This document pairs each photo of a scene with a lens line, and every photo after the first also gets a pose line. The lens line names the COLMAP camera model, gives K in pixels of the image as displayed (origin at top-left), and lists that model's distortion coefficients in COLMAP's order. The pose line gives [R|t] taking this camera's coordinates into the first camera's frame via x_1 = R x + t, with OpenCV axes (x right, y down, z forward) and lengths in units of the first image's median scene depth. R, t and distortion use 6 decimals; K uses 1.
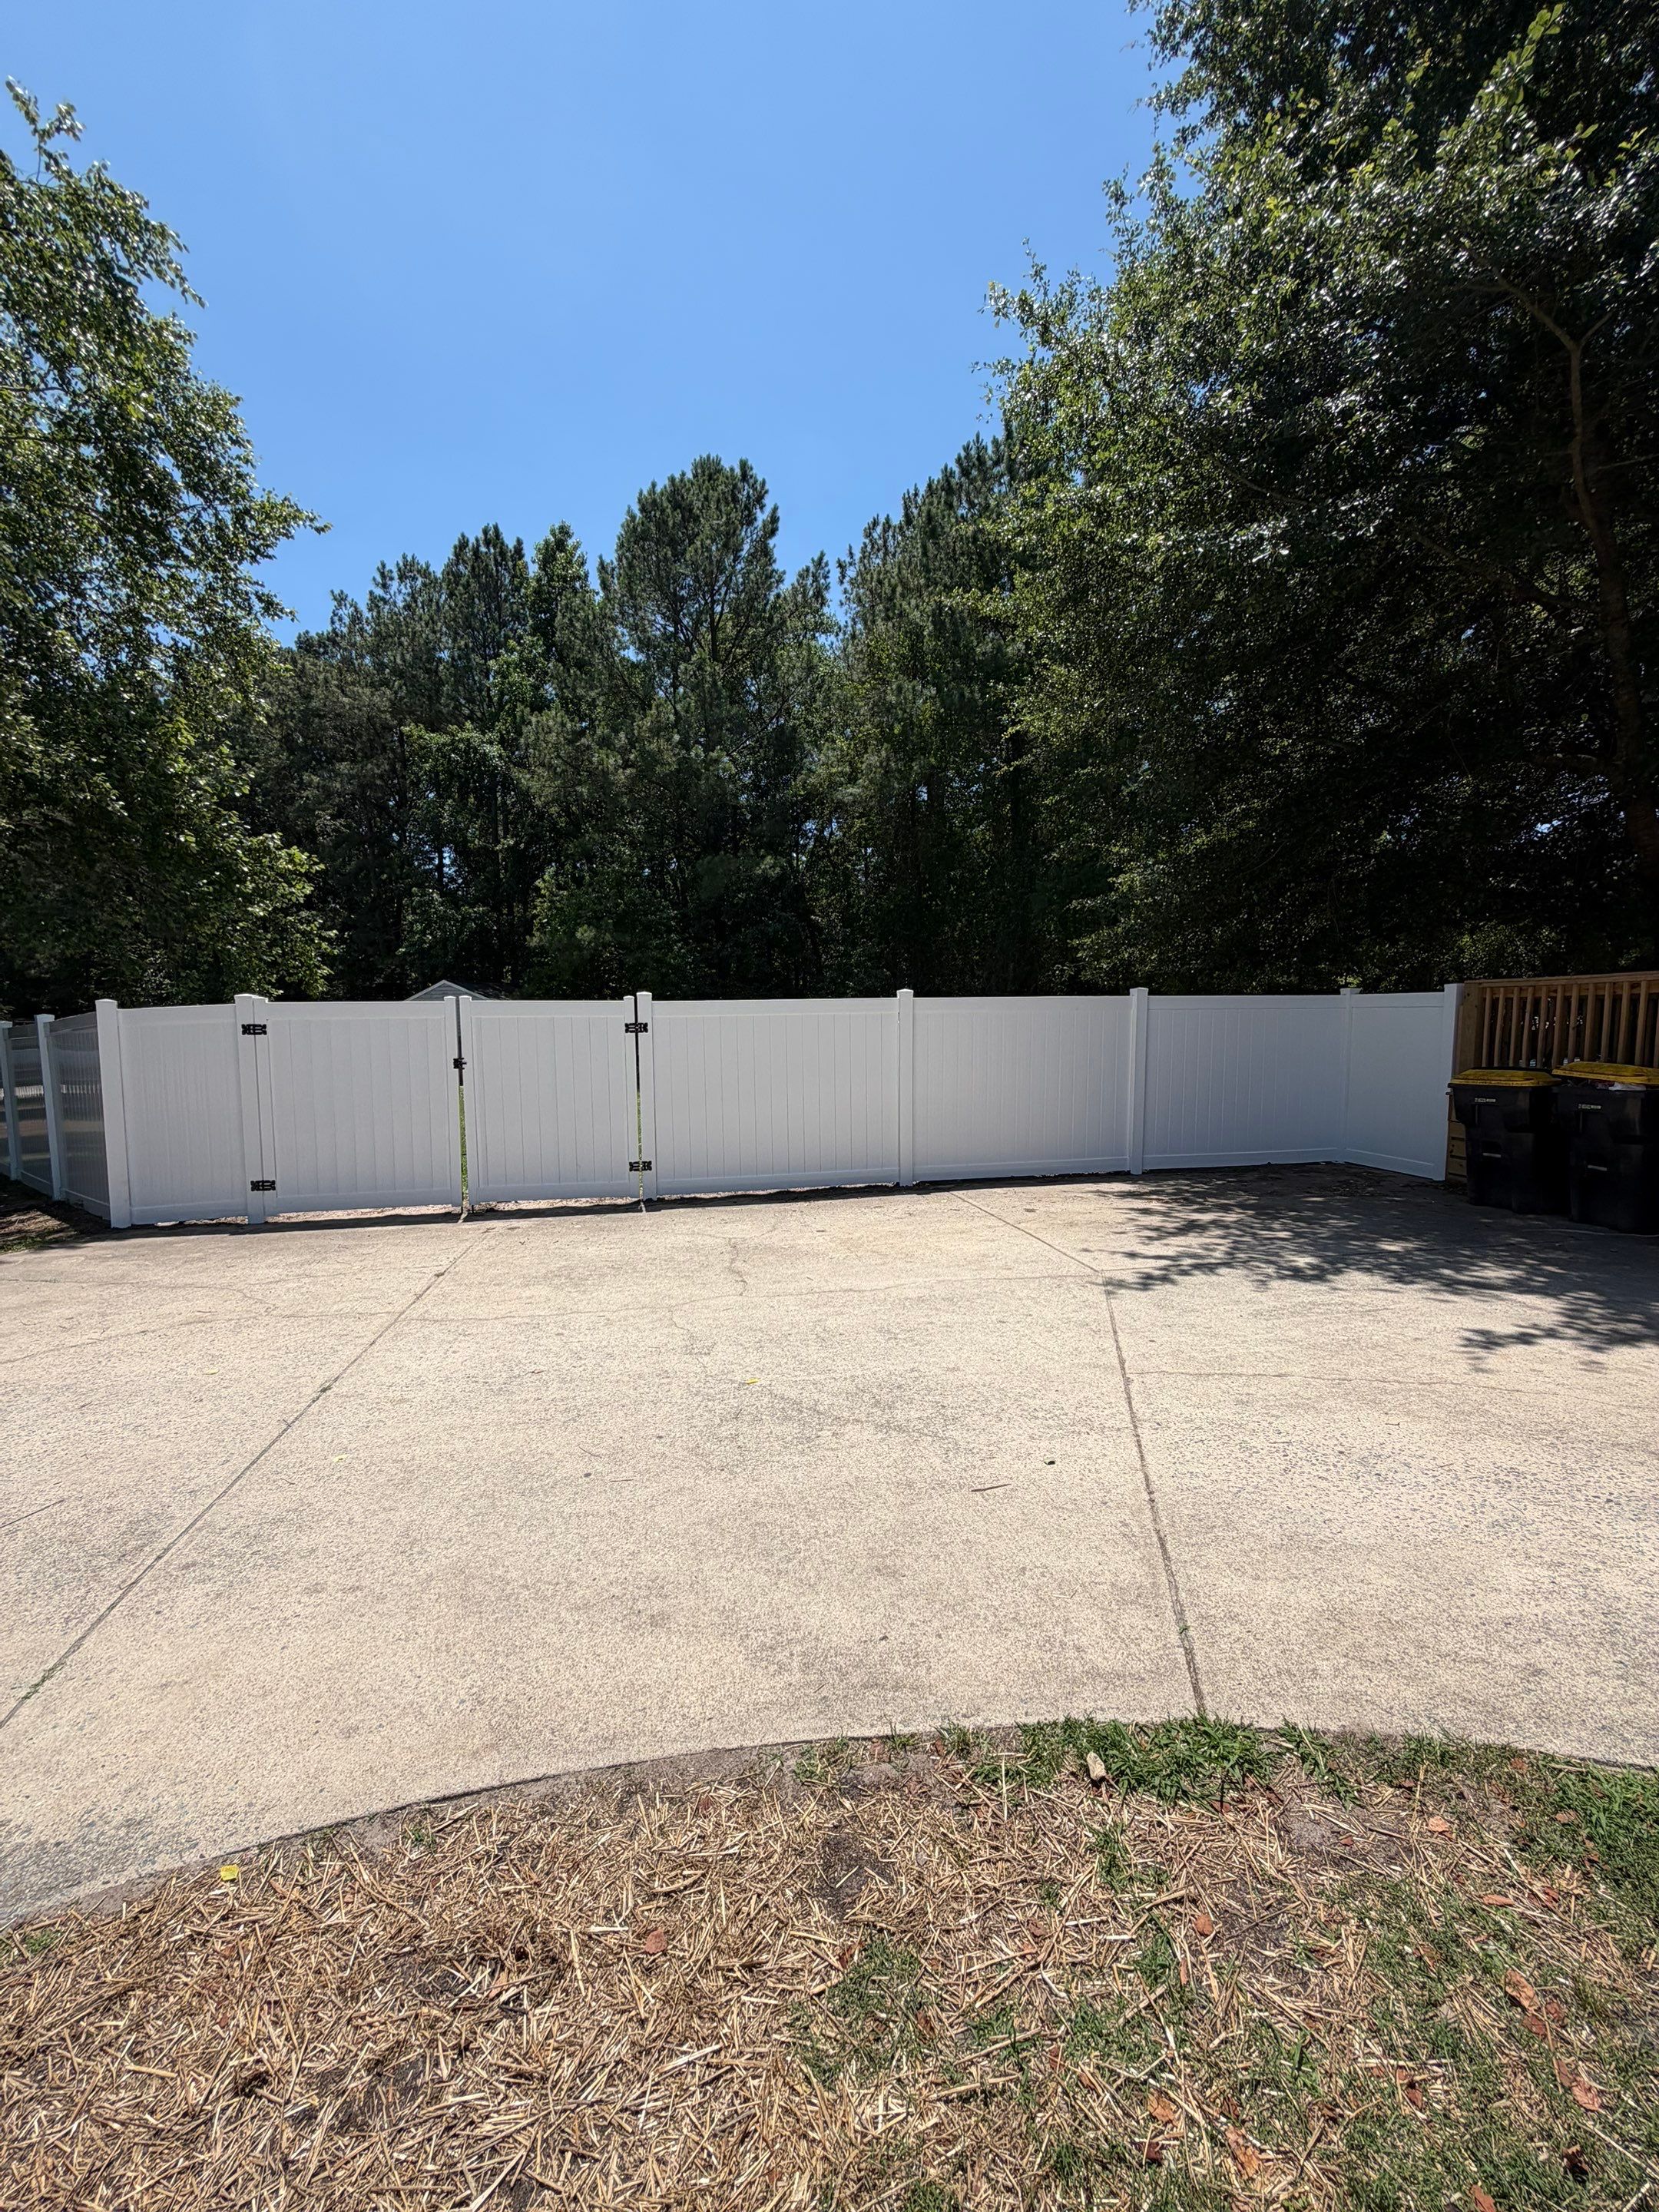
lens RADIAL K [[859.6, 0, 827.3], [0, 859.6, 1141.3], [0, 0, 1]] dist [0.001088, -0.009617]
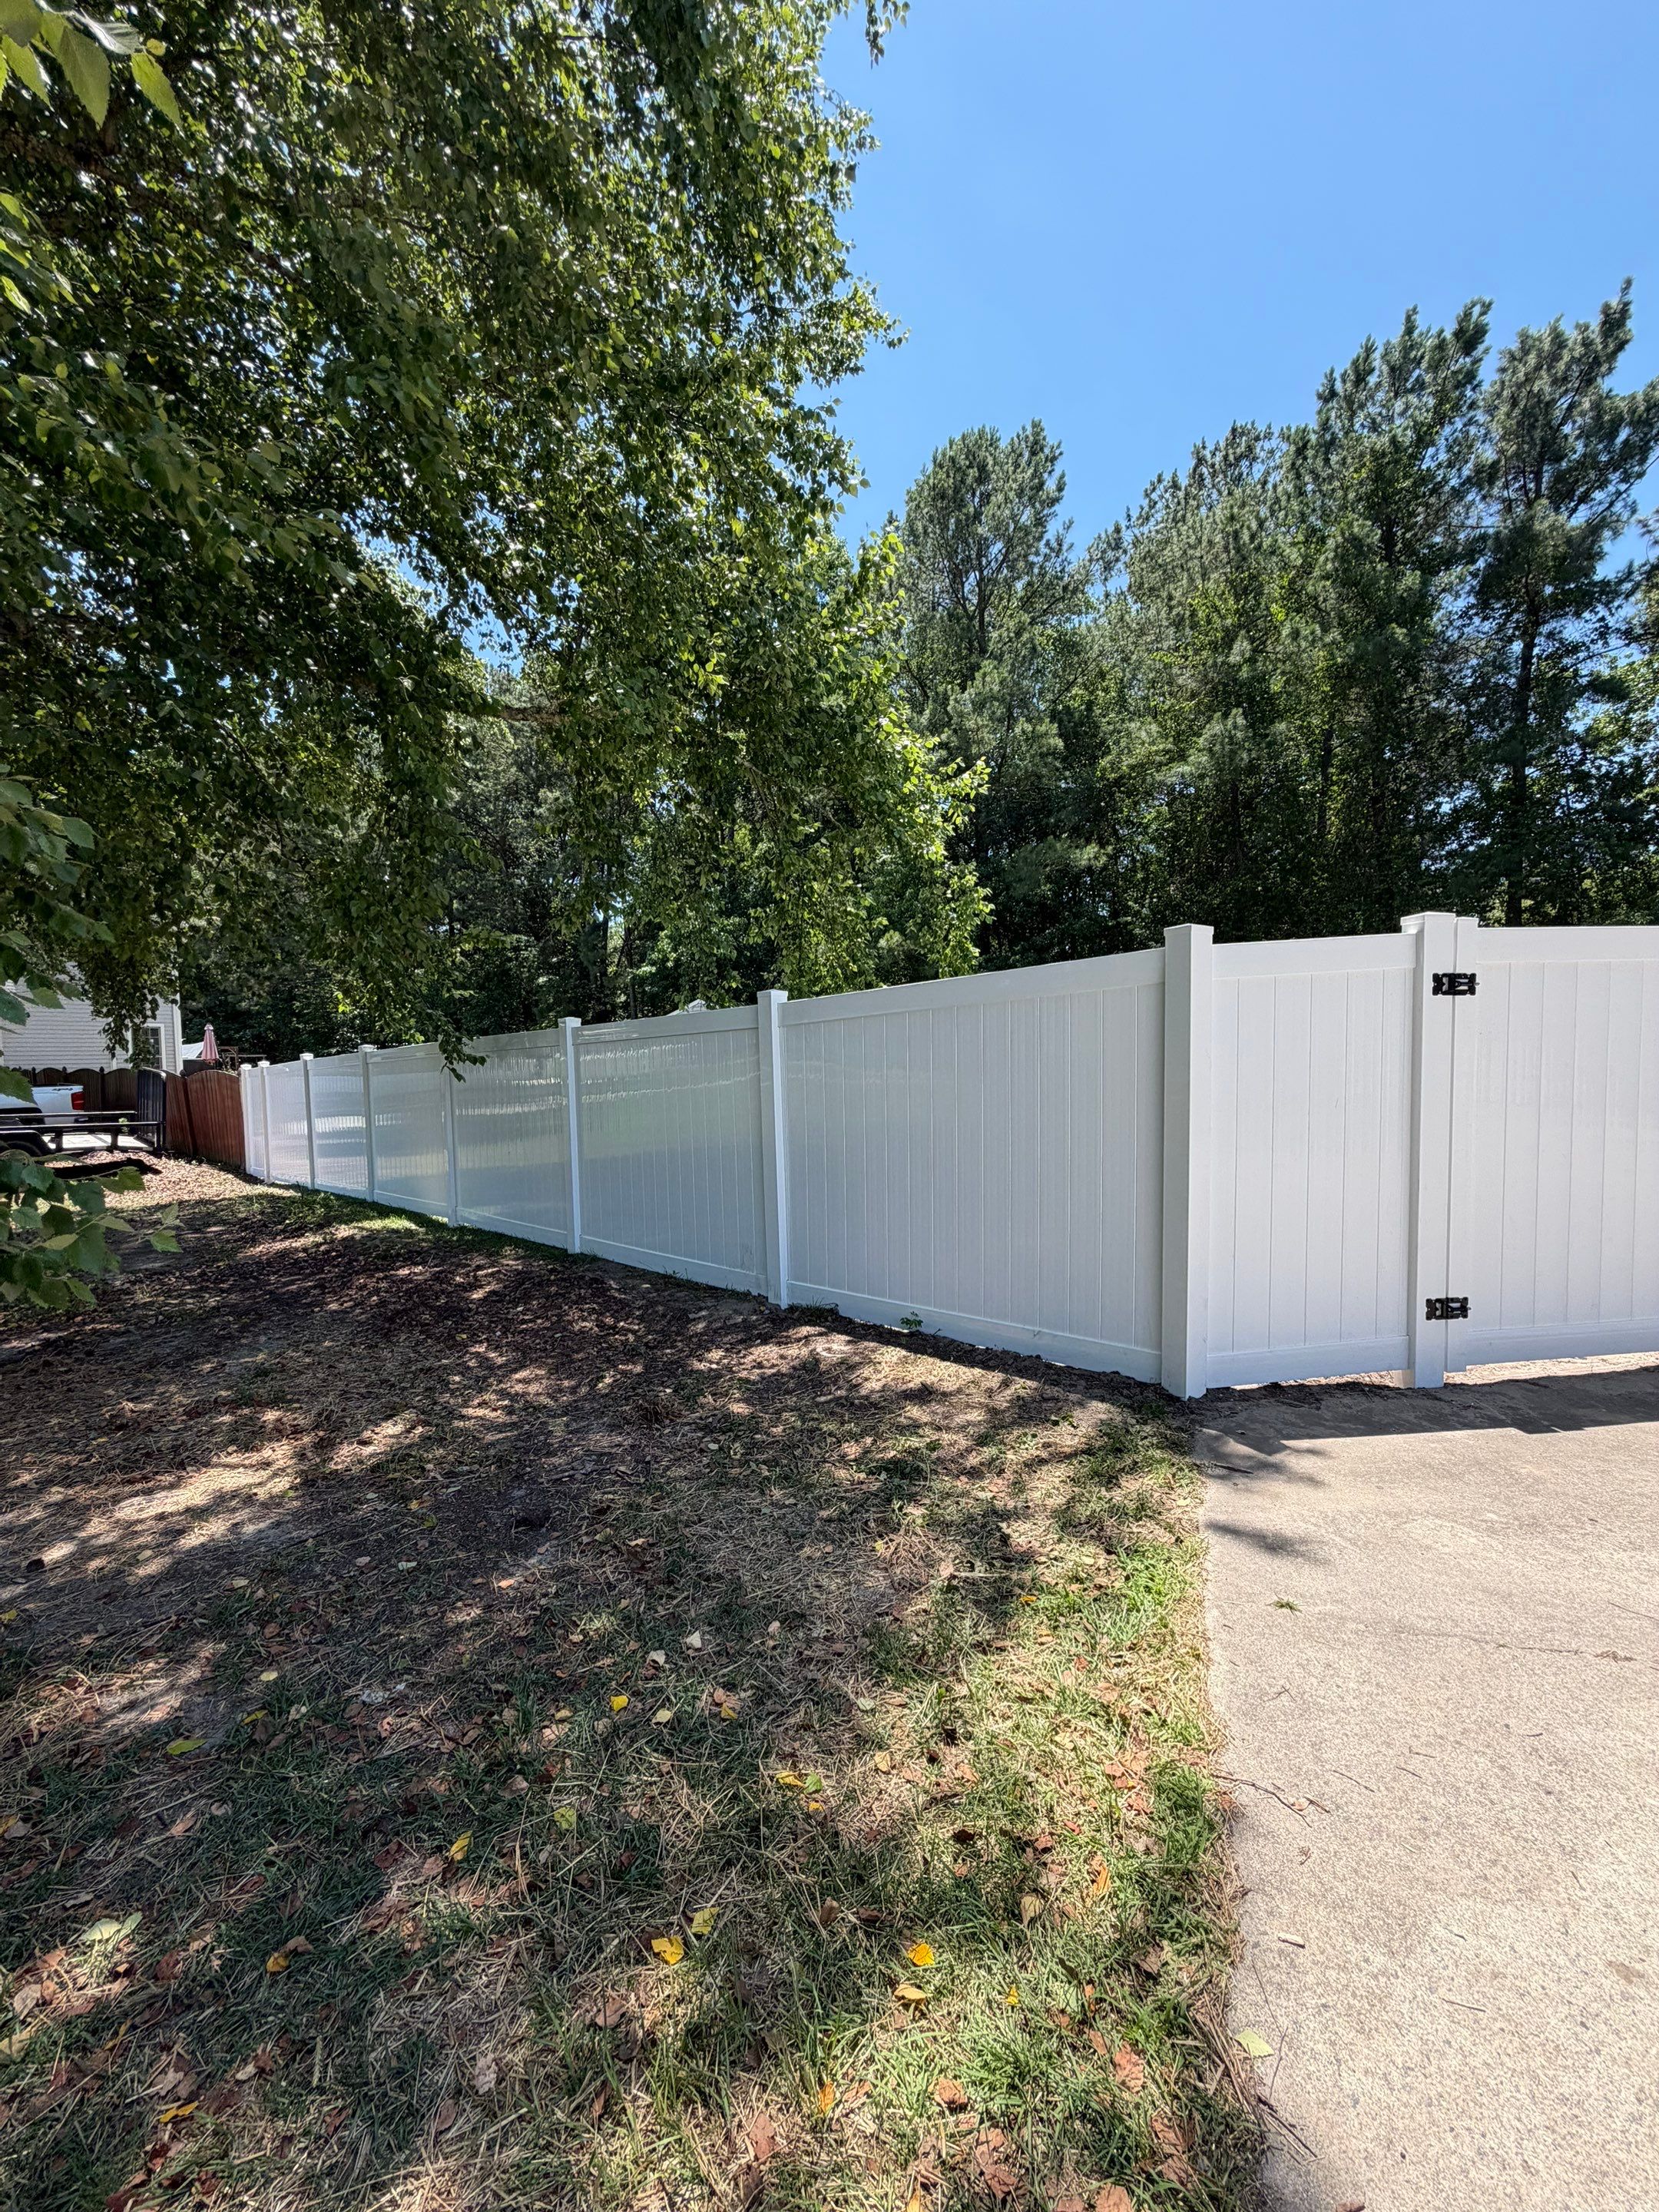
lens RADIAL K [[859.6, 0, 827.3], [0, 859.6, 1141.3], [0, 0, 1]] dist [0.001088, -0.009617]
pose [[0.995181, -0.004068, -0.097967, -0.850109], [0.000780, 0.999436, -0.033576, -0.024192], [0.098048, 0.033338, 0.994623, 0.435304]]
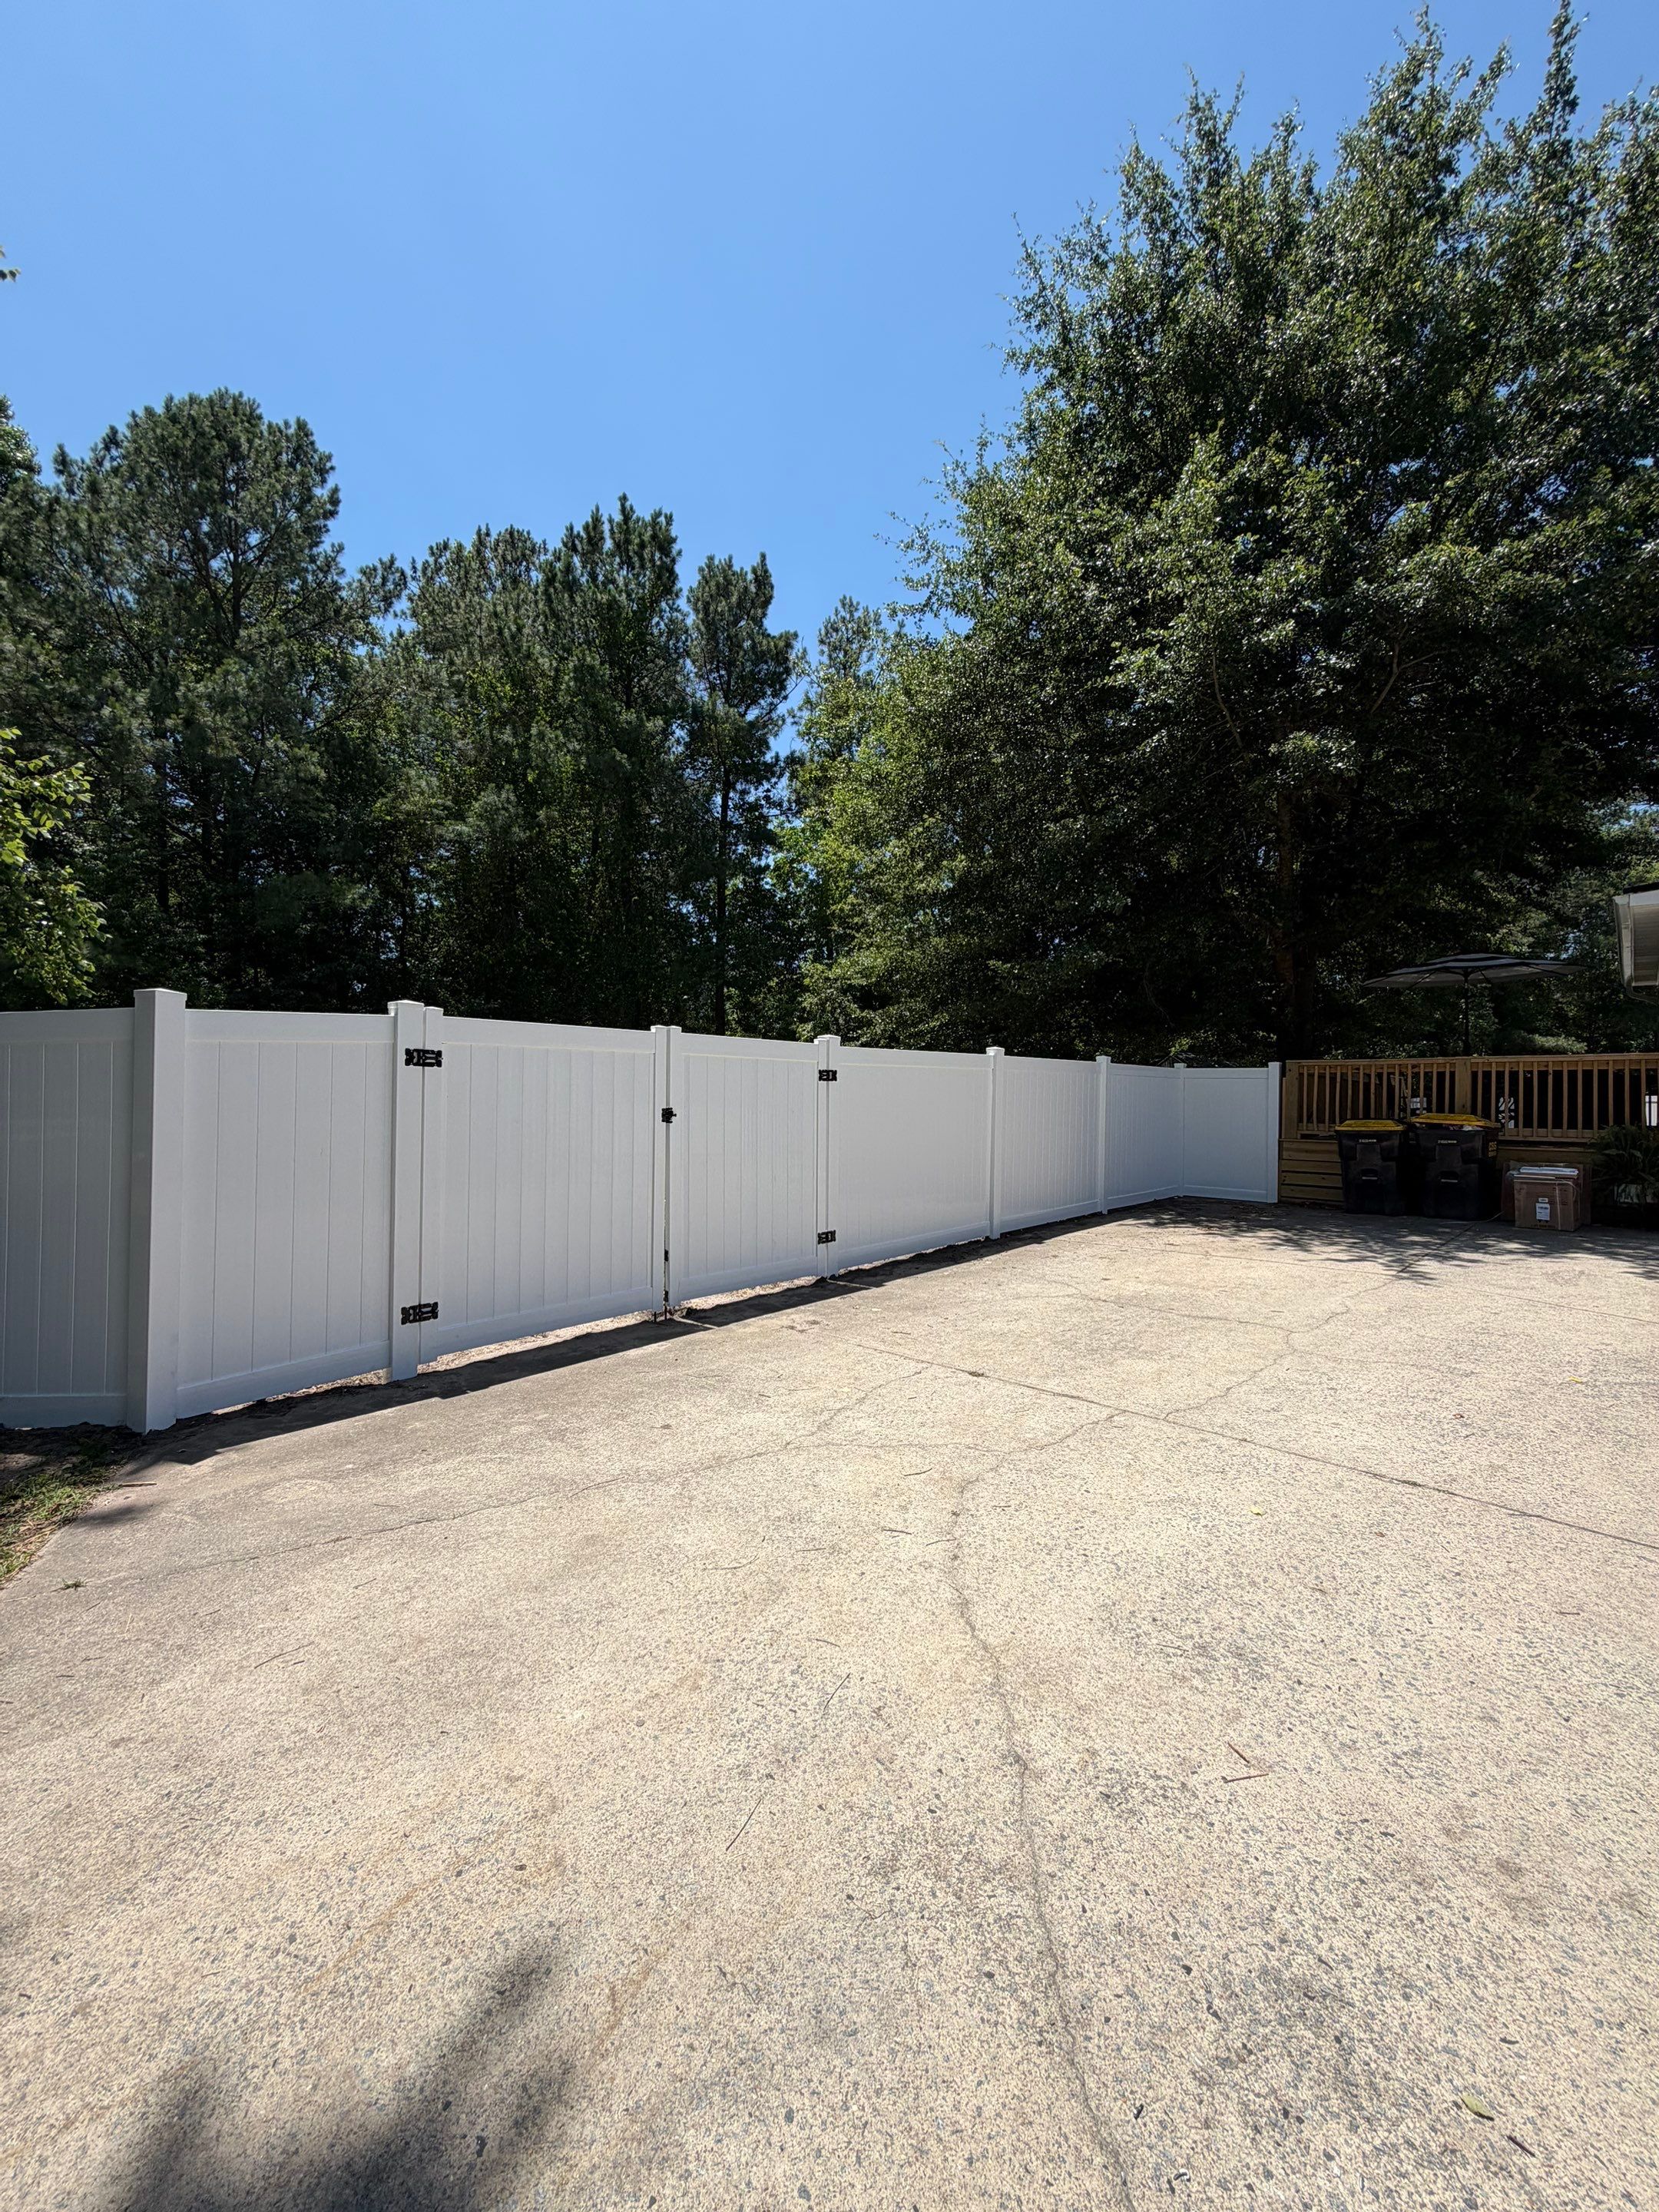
lens RADIAL K [[878.3, 0, 835.9], [0, 878.3, 1116.9], [0, 0, 1]] dist [0.004669, 0.000161]
pose [[0.804716, 0.001372, 0.593659, -0.695645], [0.065499, 0.993687, -0.091082, -0.009196], [-0.590036, 0.112179, 0.799546, 0.275987]]
